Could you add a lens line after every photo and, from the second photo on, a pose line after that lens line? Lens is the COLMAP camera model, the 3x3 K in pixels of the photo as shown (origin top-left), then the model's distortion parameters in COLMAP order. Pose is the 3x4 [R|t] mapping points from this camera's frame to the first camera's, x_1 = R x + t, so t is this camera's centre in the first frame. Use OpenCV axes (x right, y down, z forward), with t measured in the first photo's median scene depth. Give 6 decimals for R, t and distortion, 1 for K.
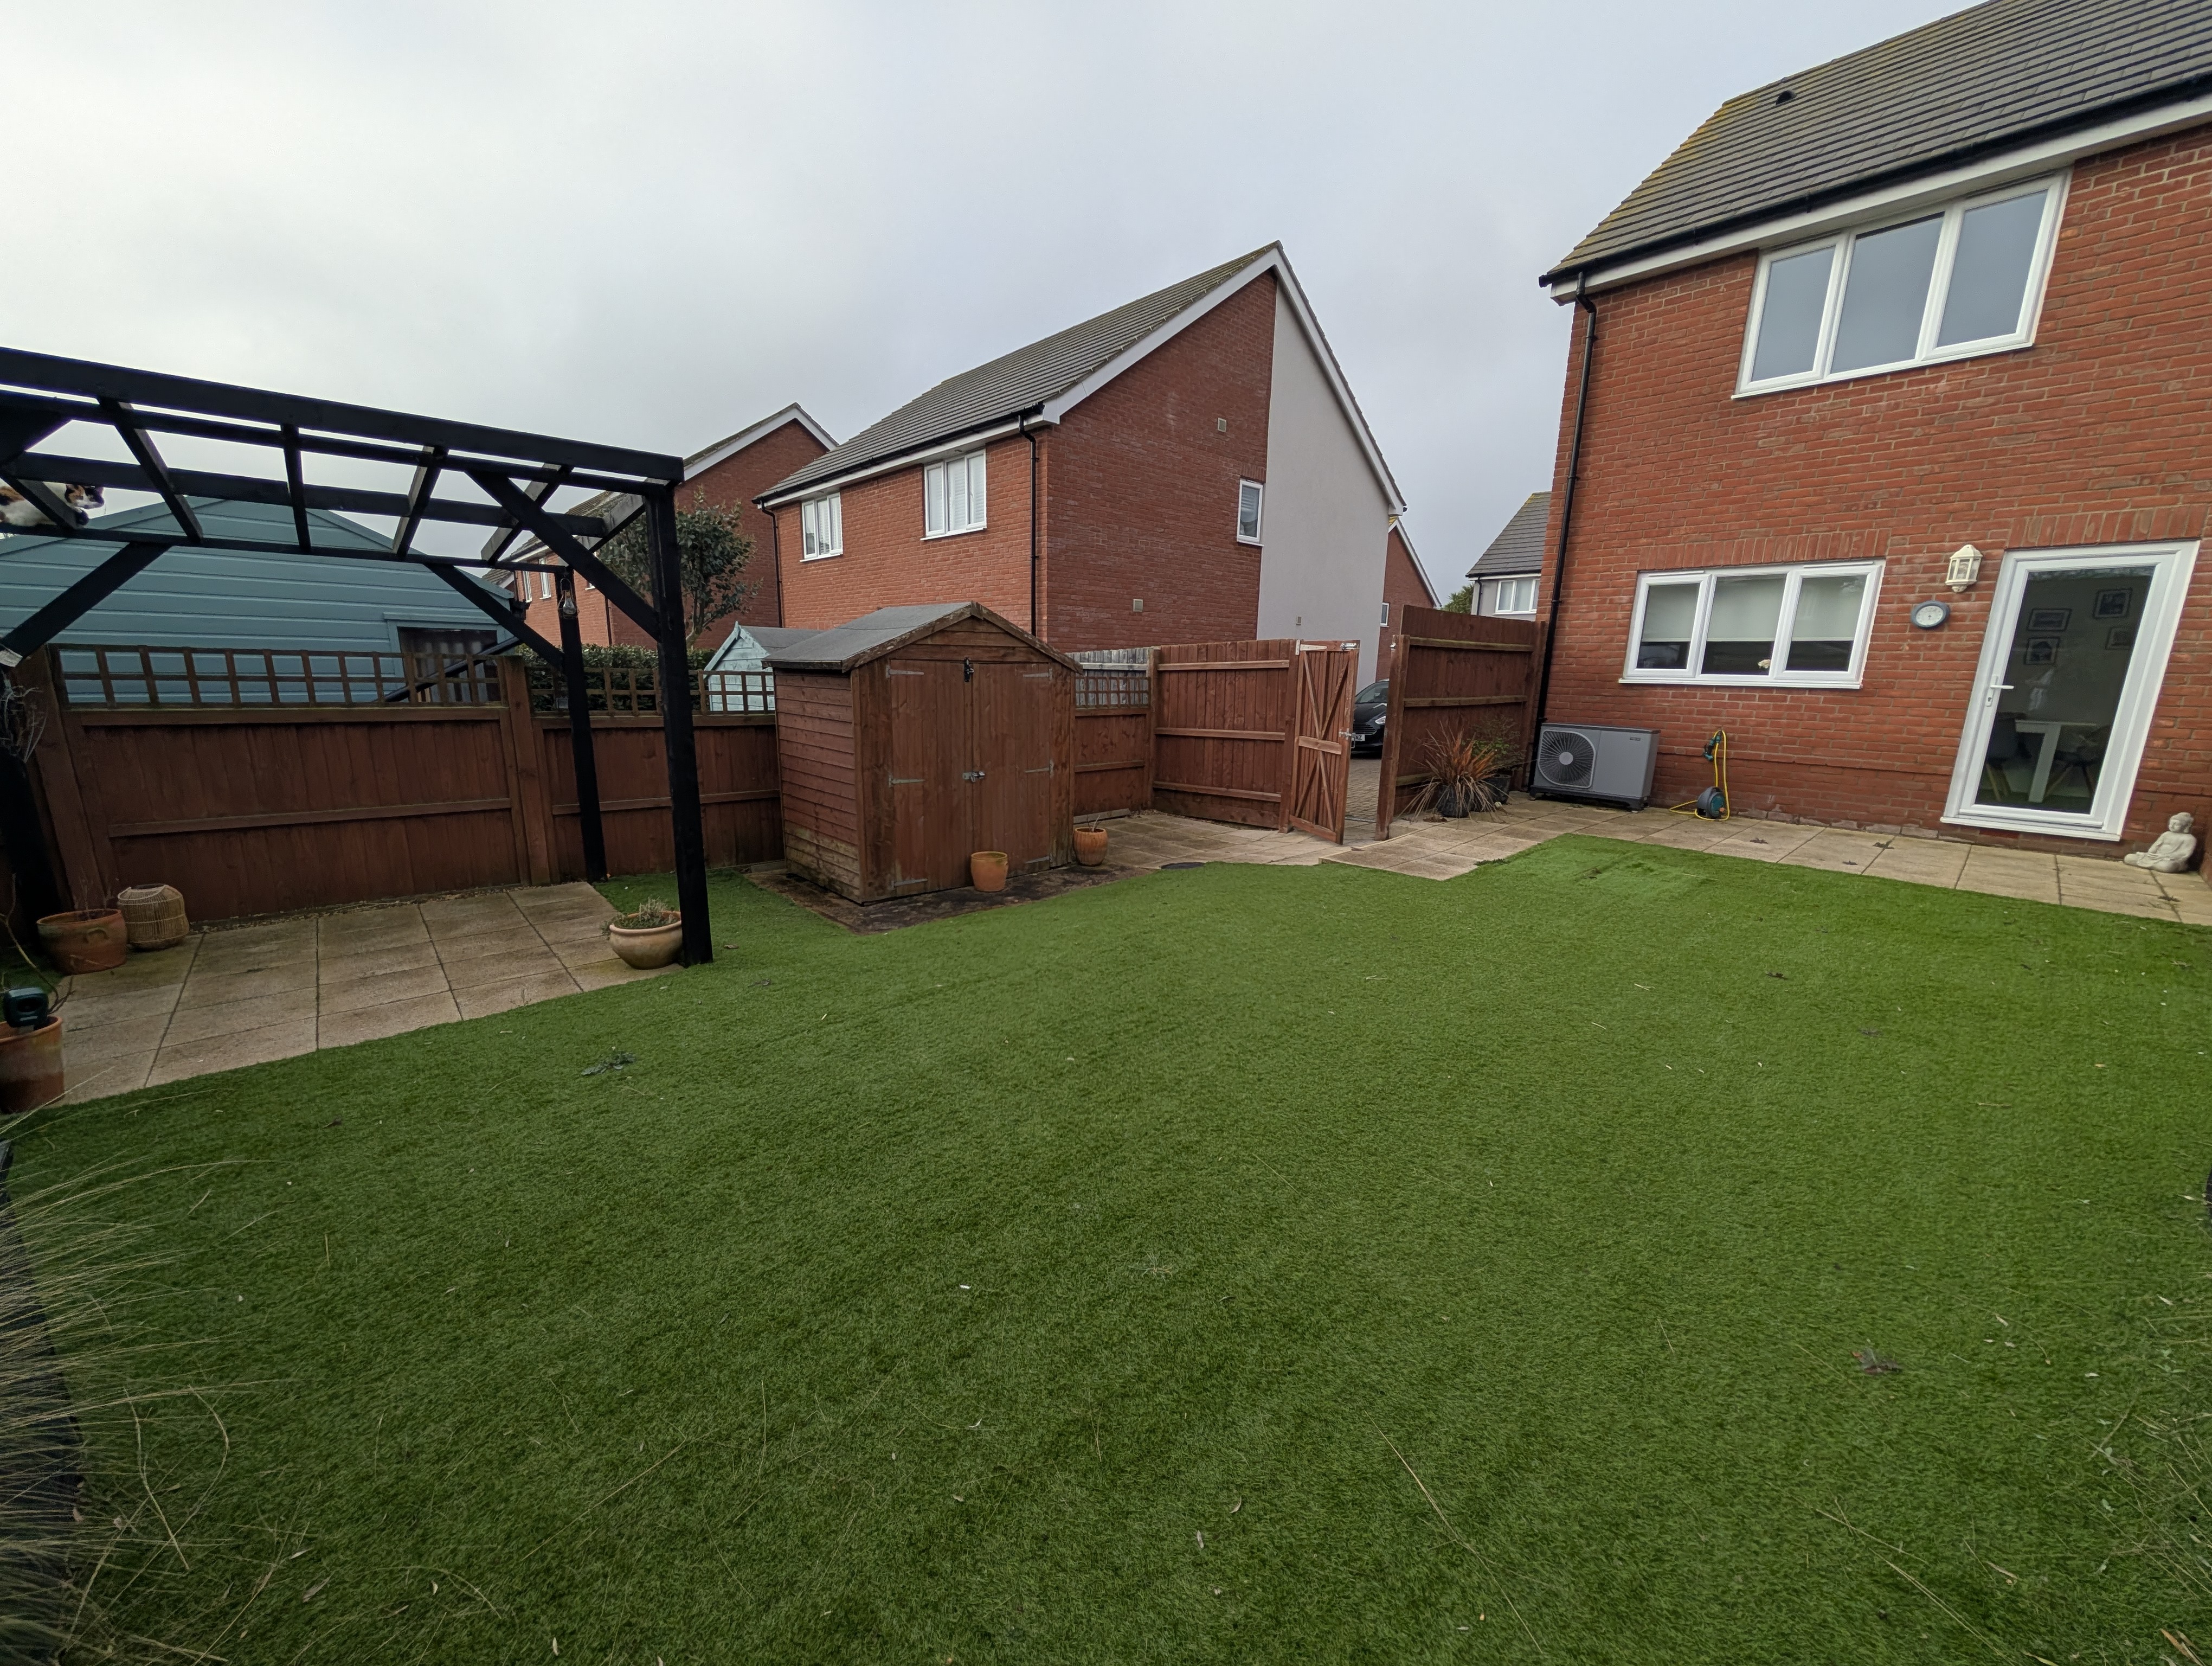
lens RADIAL K [[836.8, 0, 1104.4], [0, 836.8, 843.7], [0, 0, 1]] dist [0.001806, 0.000355]
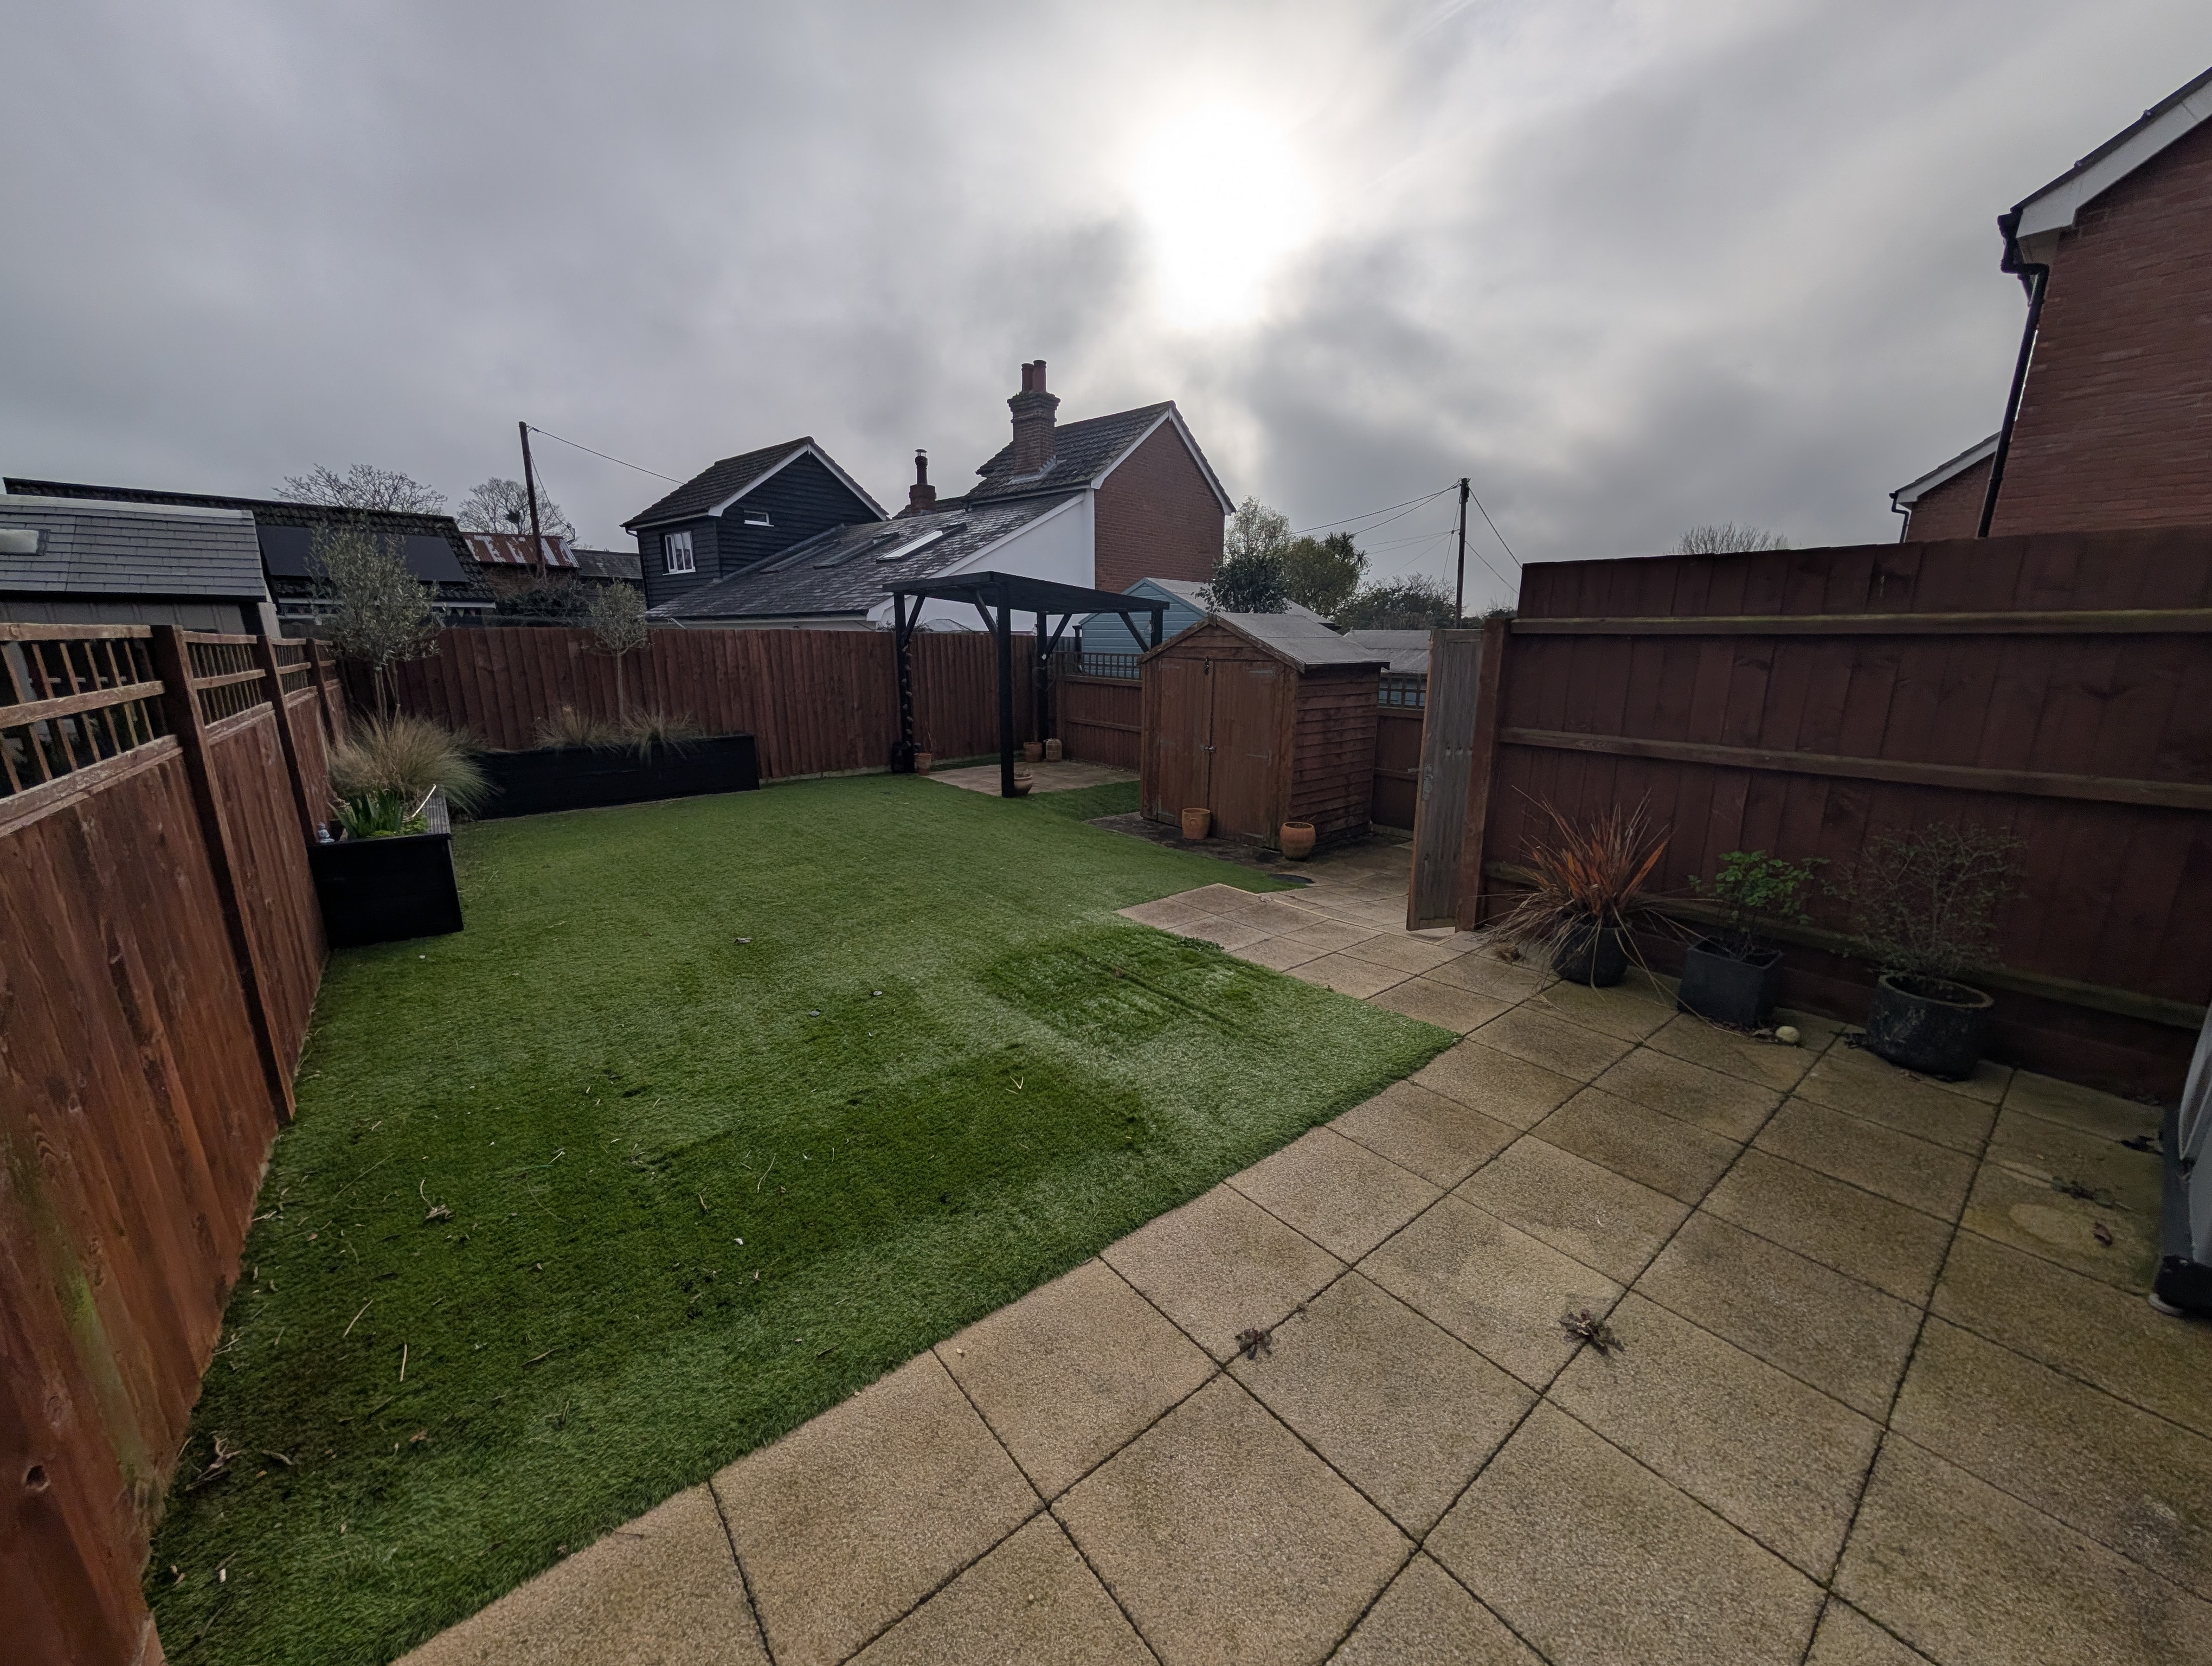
lens RADIAL K [[836.8, 0, 1104.4], [0, 836.8, 843.7], [0, 0, 1]] dist [0.001806, 0.000355]
pose [[-0.066978, 0.231069, -0.970629, 1.145290], [-0.211870, 0.947334, 0.240143, -0.219307], [0.975000, 0.221732, -0.014494, 0.904037]]
